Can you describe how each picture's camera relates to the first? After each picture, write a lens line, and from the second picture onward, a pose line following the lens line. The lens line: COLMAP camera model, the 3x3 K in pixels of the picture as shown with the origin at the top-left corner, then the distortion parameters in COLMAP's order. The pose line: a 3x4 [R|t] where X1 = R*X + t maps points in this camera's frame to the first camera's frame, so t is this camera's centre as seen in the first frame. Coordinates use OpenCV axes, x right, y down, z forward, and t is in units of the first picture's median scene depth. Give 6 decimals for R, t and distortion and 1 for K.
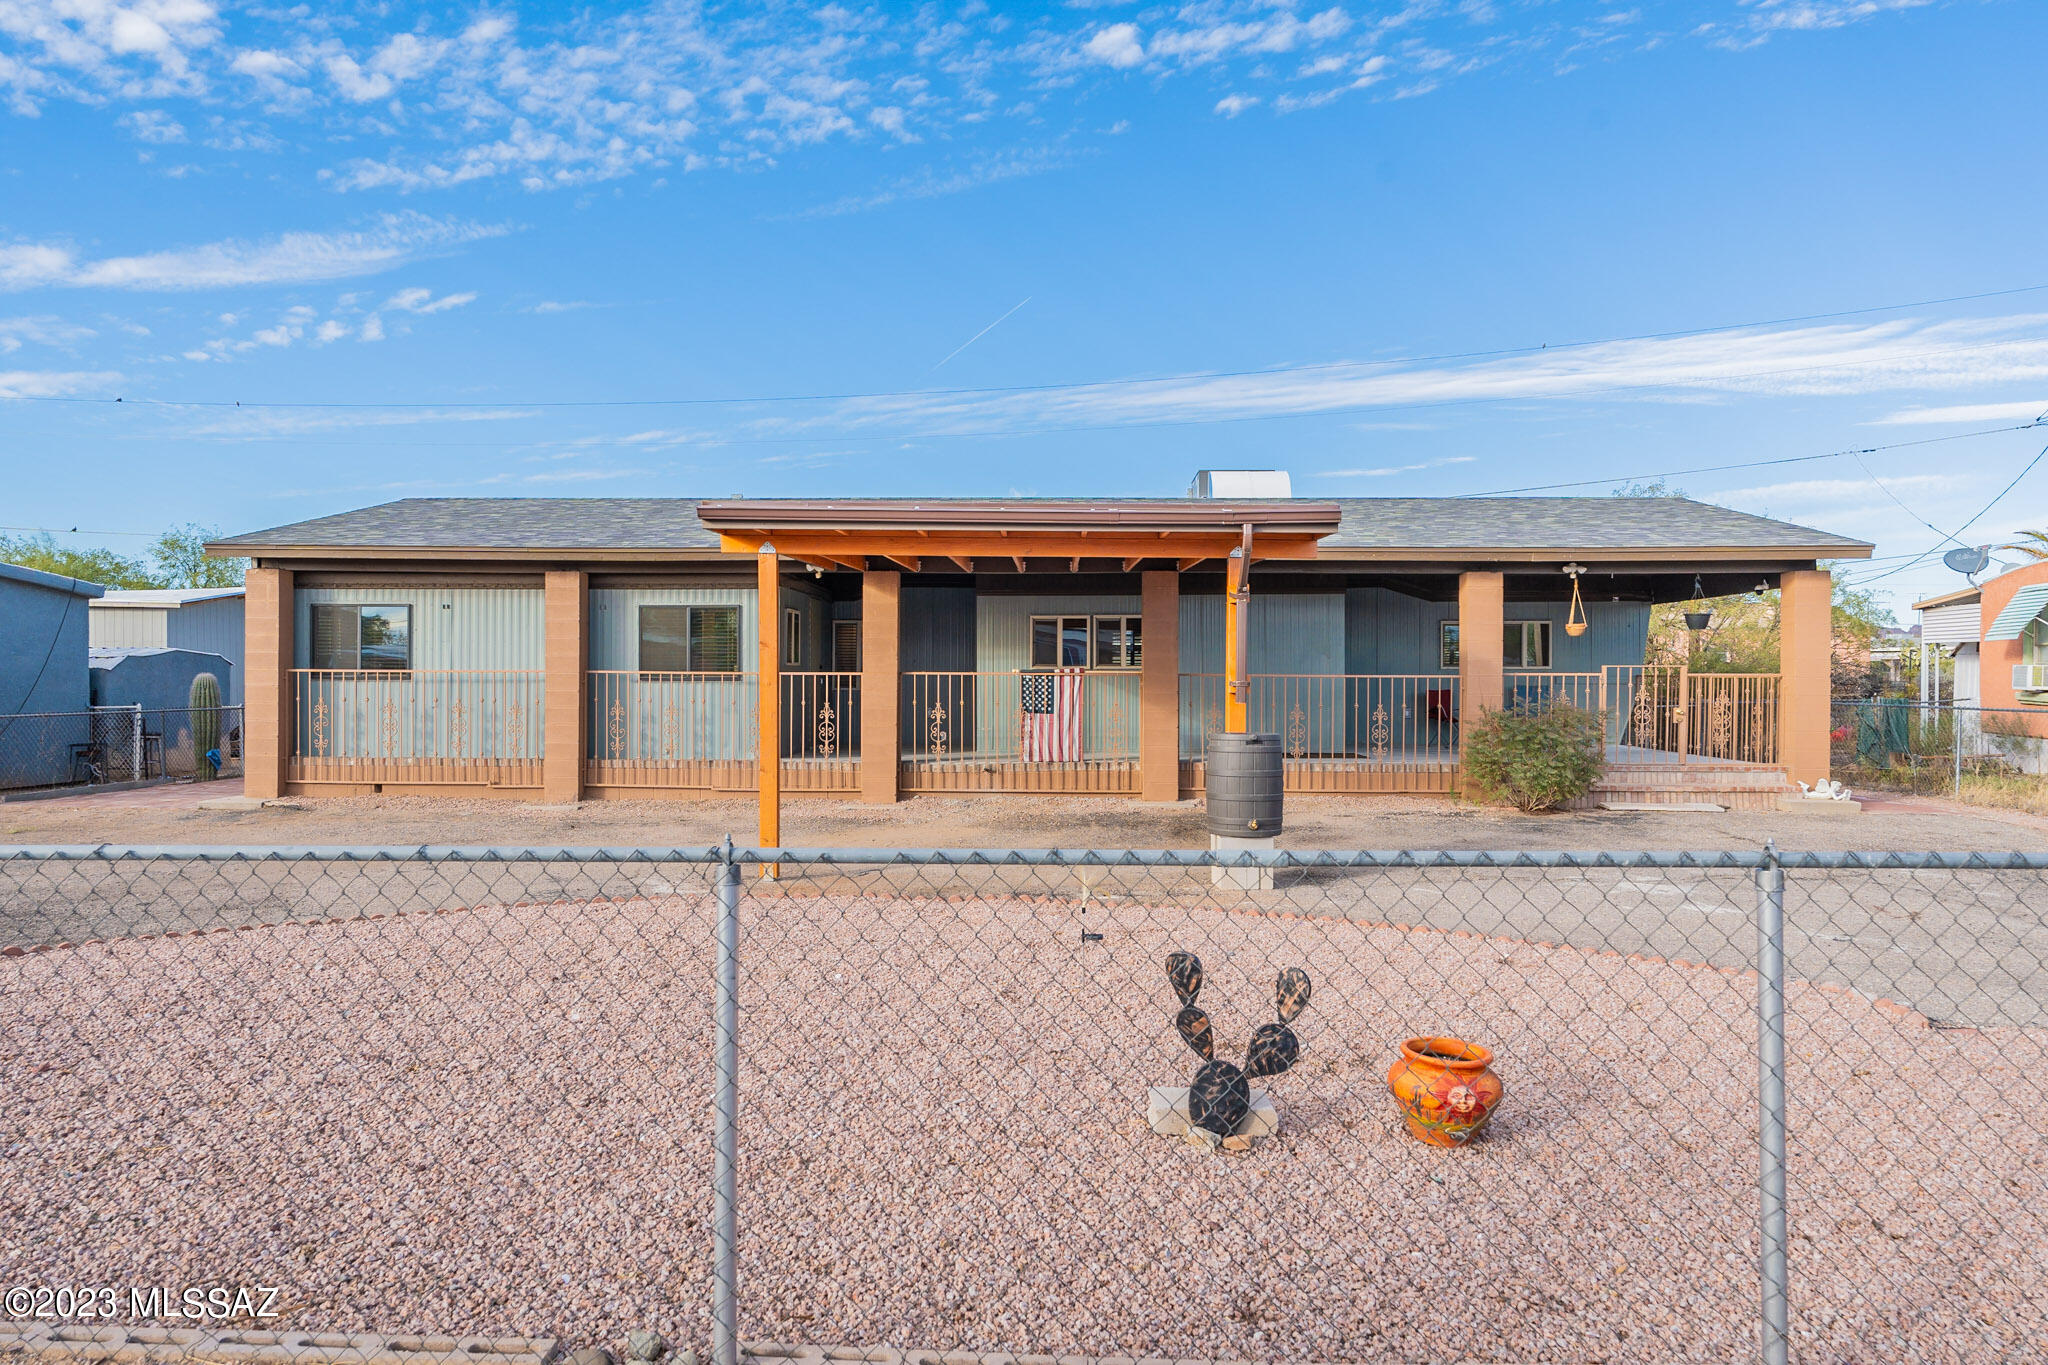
lens RADIAL K [[1334.8, 0, 1024.0], [0, 1334.8, 682.5], [0, 0, 1]] dist [0.000688, -0.000906]
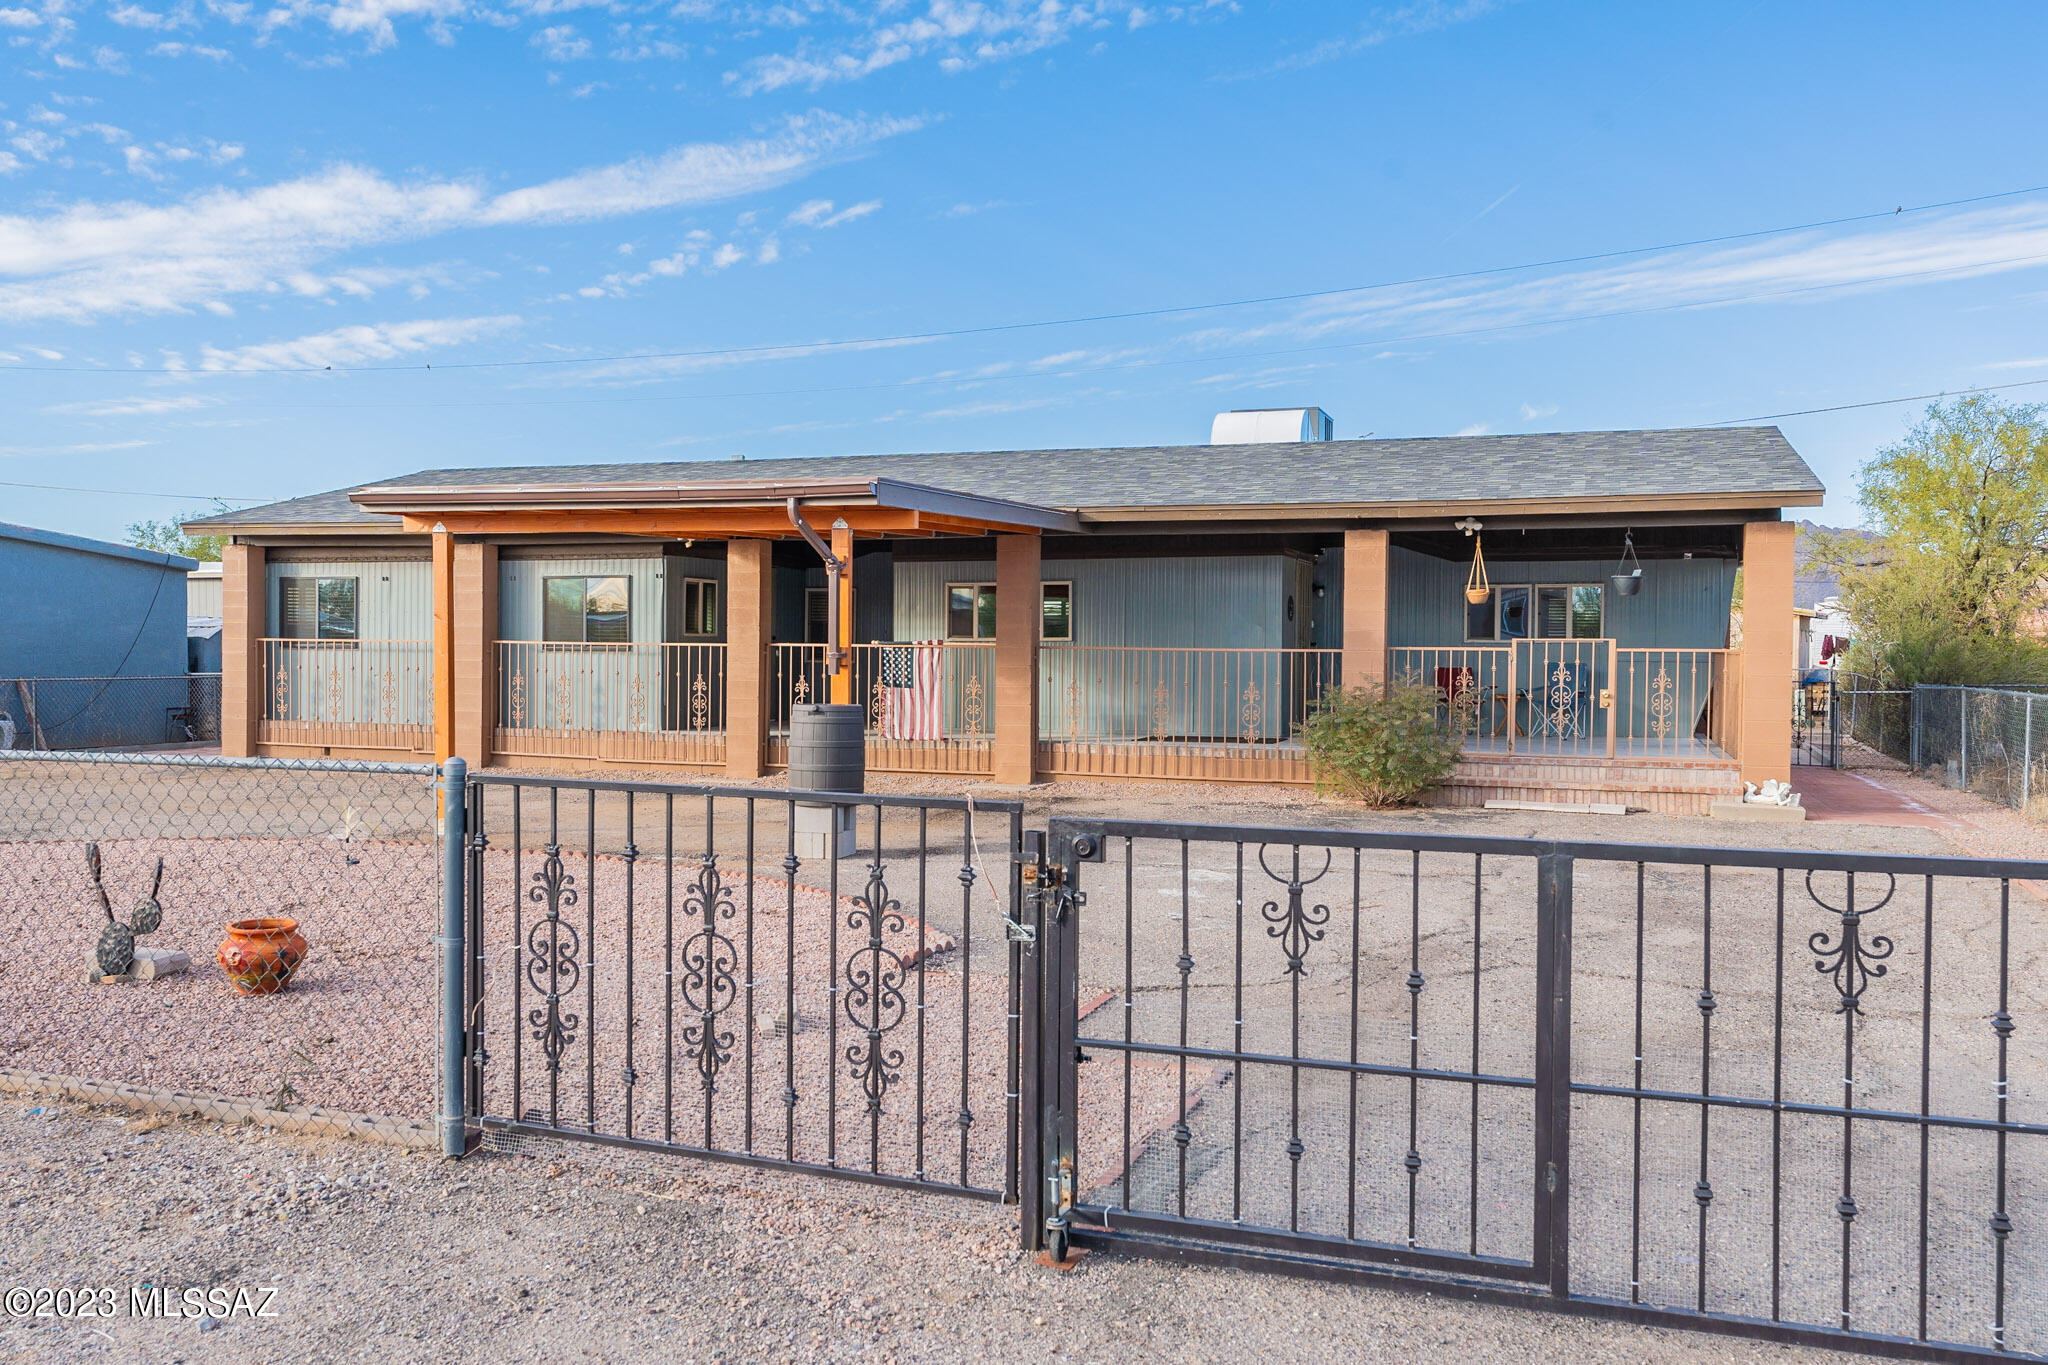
lens RADIAL K [[1683.4, 0, 1024.0], [0, 1683.4, 682.5], [0, 0, 1]] dist [-0.004153, 0.000929]
pose [[0.952638, 0.010895, -0.303913, 0.447490], [-0.006364, 0.999853, 0.015895, 0.000037], [0.304041, -0.013208, 0.952567, -0.104036]]
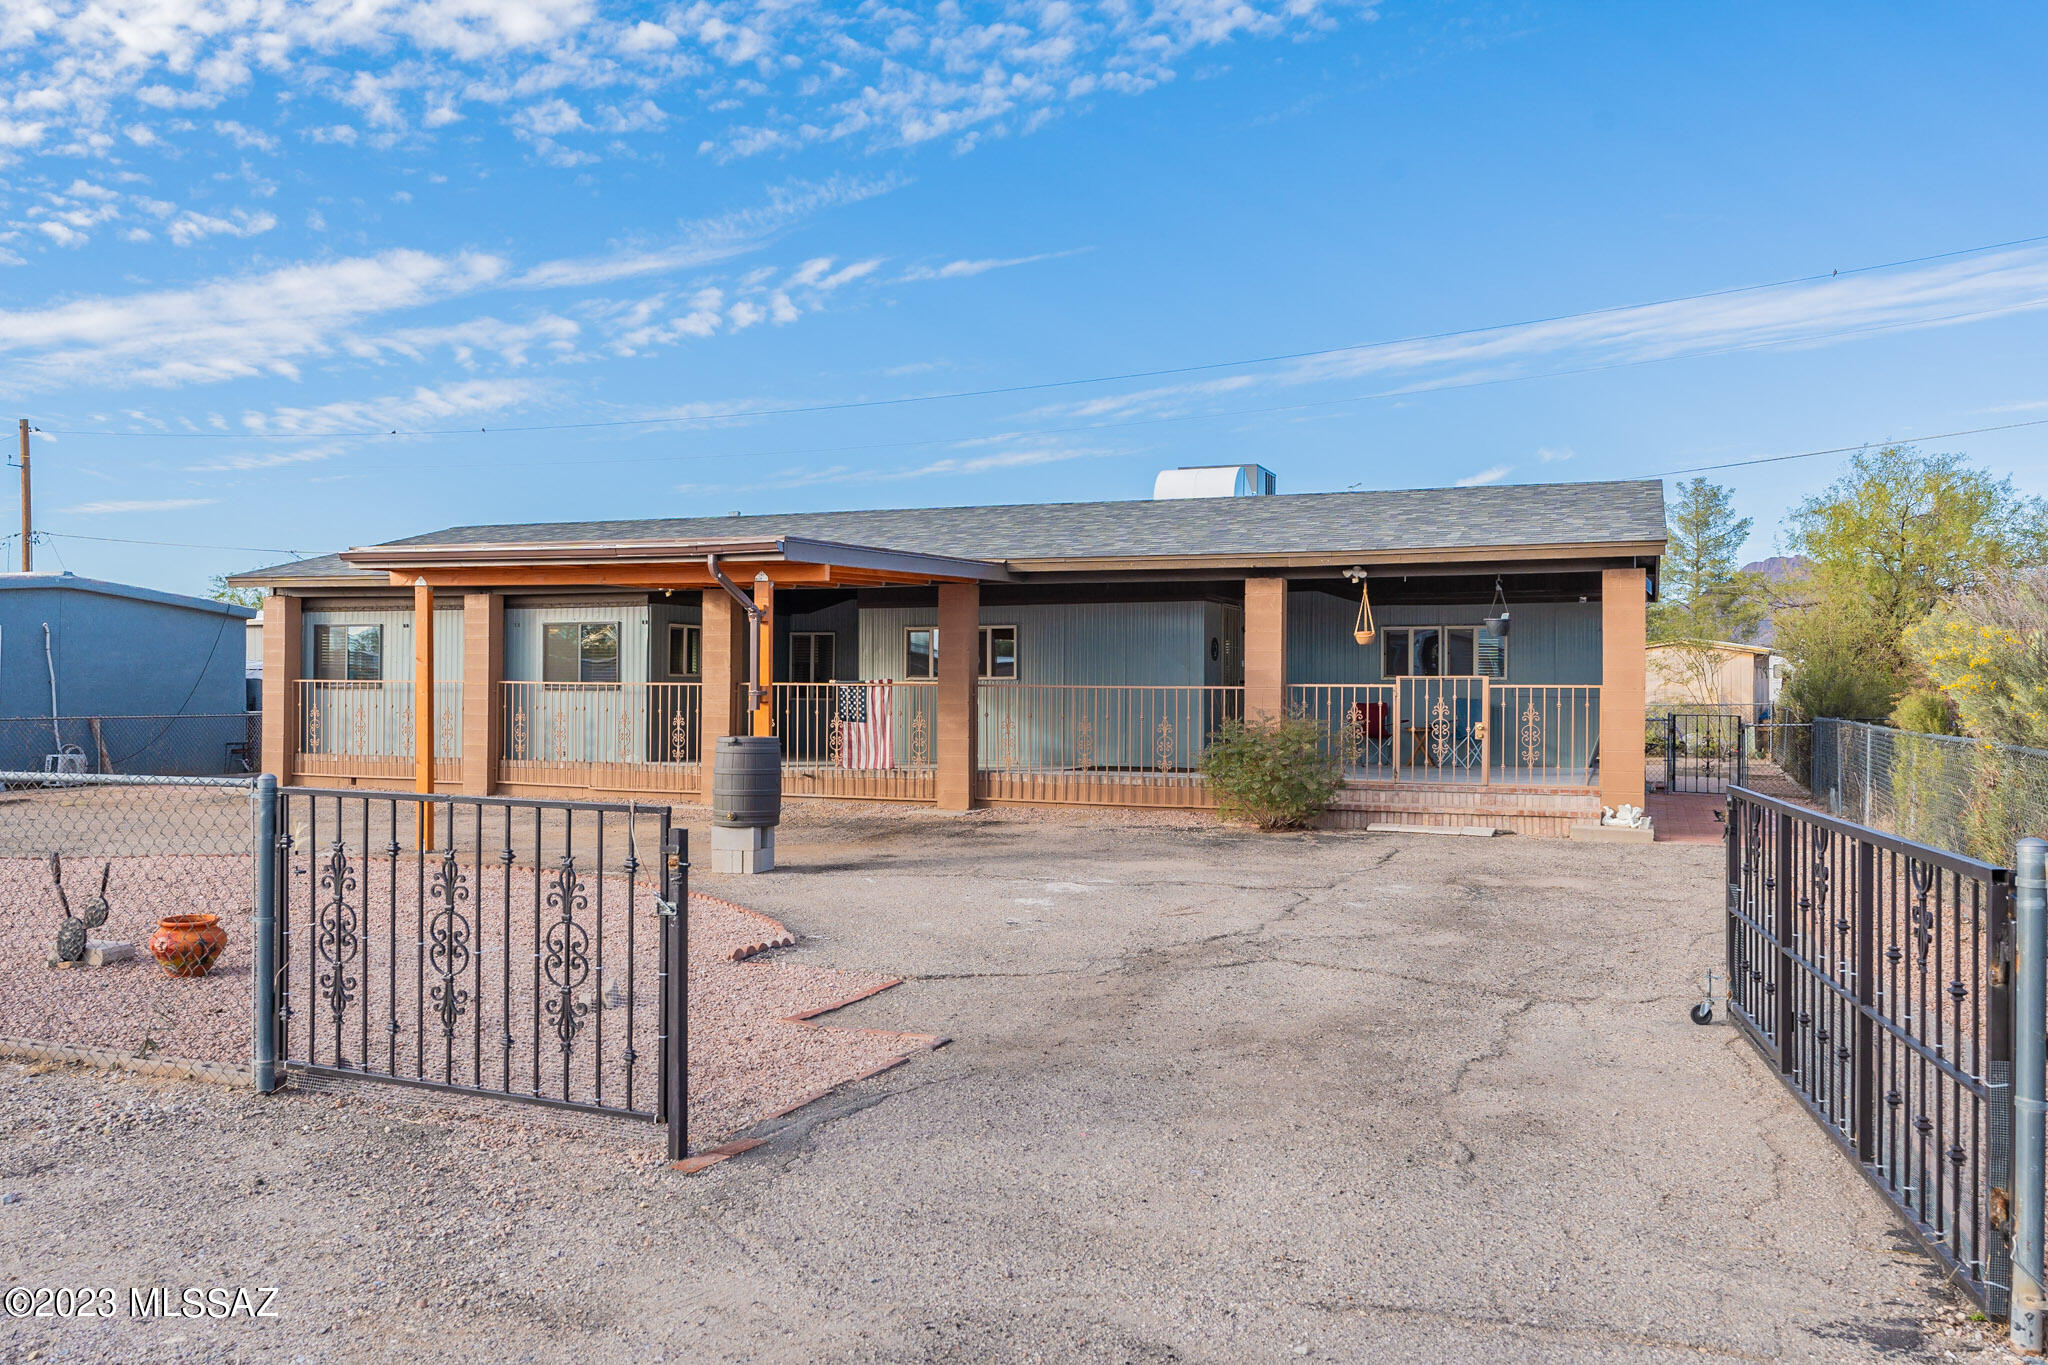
lens RADIAL K [[1610.8, 0, 1024.0], [0, 1610.8, 682.5], [0, 0, 1]] dist [-0.005929, 0.002251]
pose [[0.940777, 0.000805, -0.339025, 0.550098], [-0.003423, 0.999969, -0.007124, 0.000448], [0.339009, 0.007862, 0.940750, -0.133825]]
